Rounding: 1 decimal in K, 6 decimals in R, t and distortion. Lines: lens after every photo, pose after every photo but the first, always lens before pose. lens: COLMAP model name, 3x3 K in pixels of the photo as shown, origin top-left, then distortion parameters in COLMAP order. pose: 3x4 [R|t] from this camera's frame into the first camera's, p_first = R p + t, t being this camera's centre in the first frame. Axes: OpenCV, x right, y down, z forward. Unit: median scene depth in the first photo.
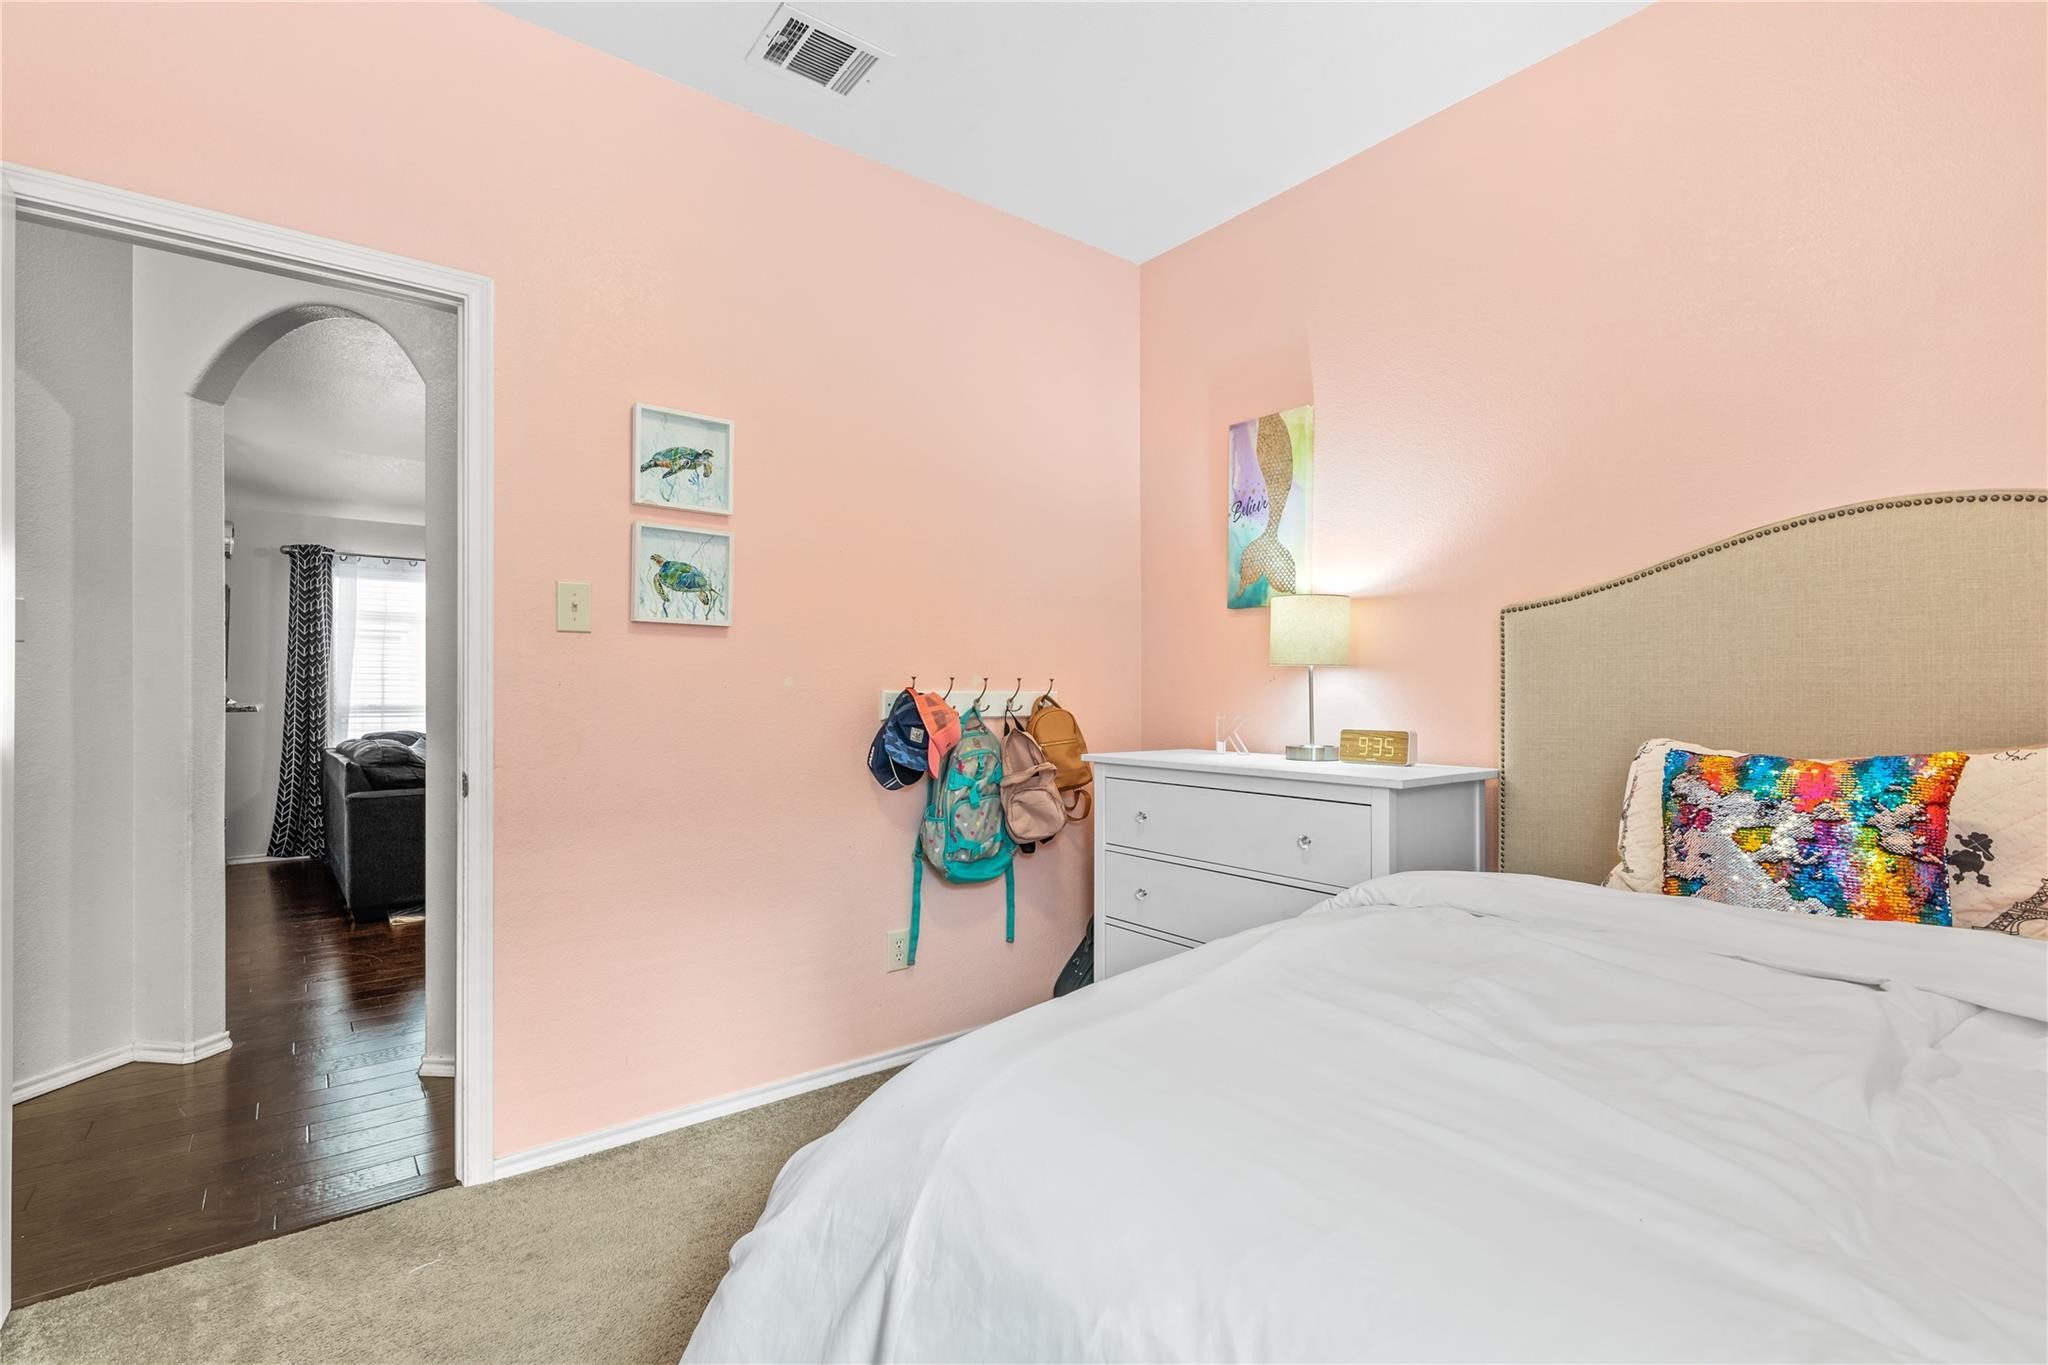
lens RADIAL K [[959.1, 0, 1027.6], [0, 959.1, 680.4], [0, 0, 1]] dist [0.000287, 0.002050]
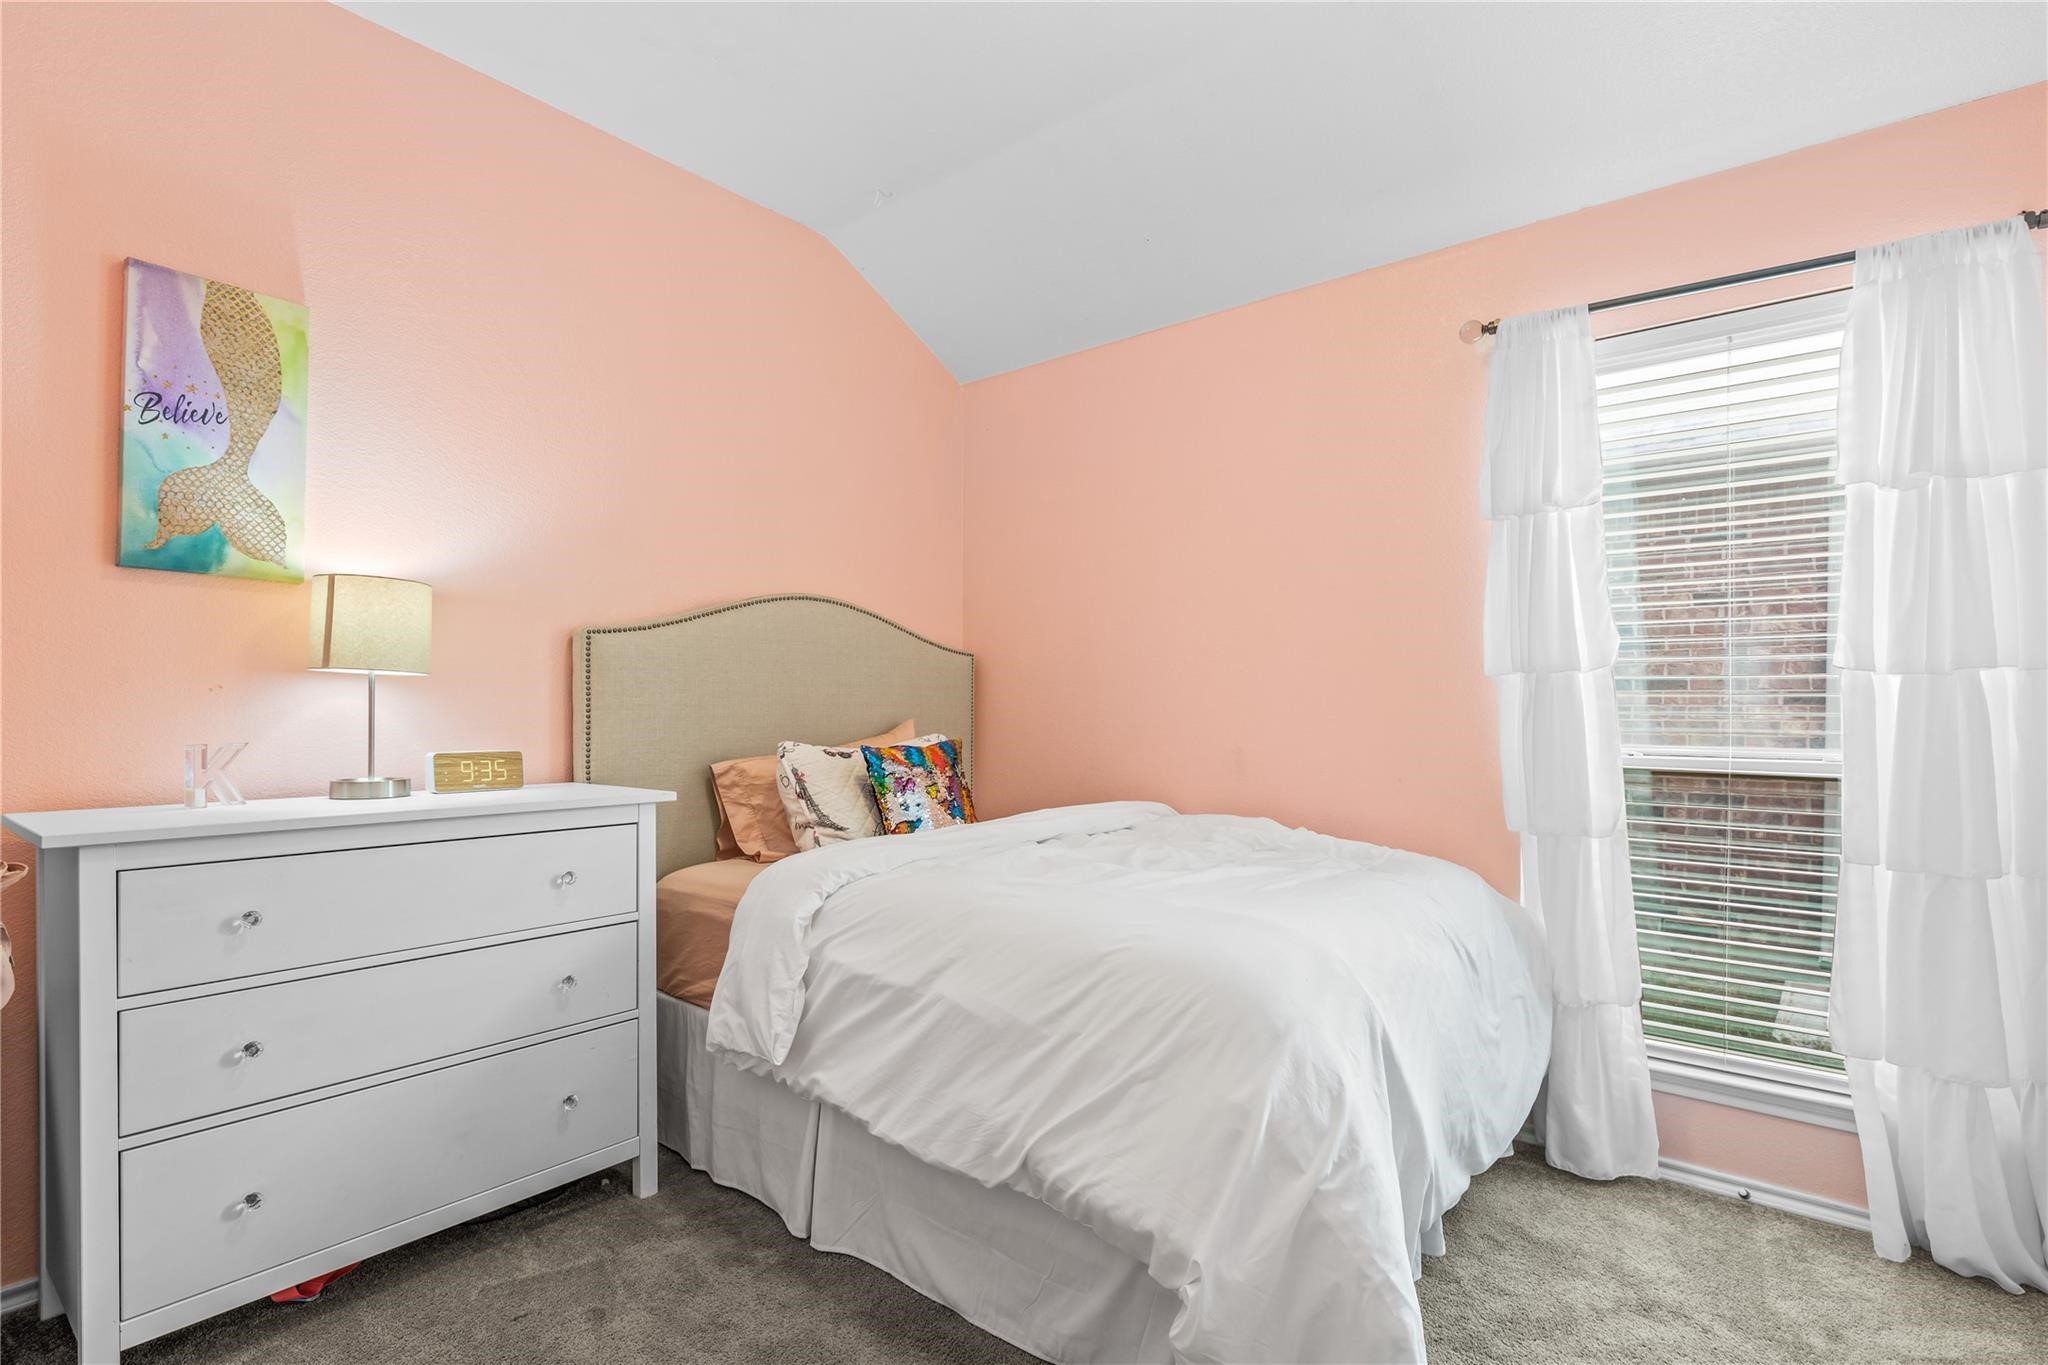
lens RADIAL K [[985.6, 0, 1026.6], [0, 985.6, 701.3], [0, 0, 1]] dist [-0.003022, 0.002418]
pose [[-0.221812, 0.008888, 0.975049, -0.538547], [-0.012223, 0.999855, -0.011895, 0.009702], [-0.975013, -0.014557, -0.221671, 0.632012]]
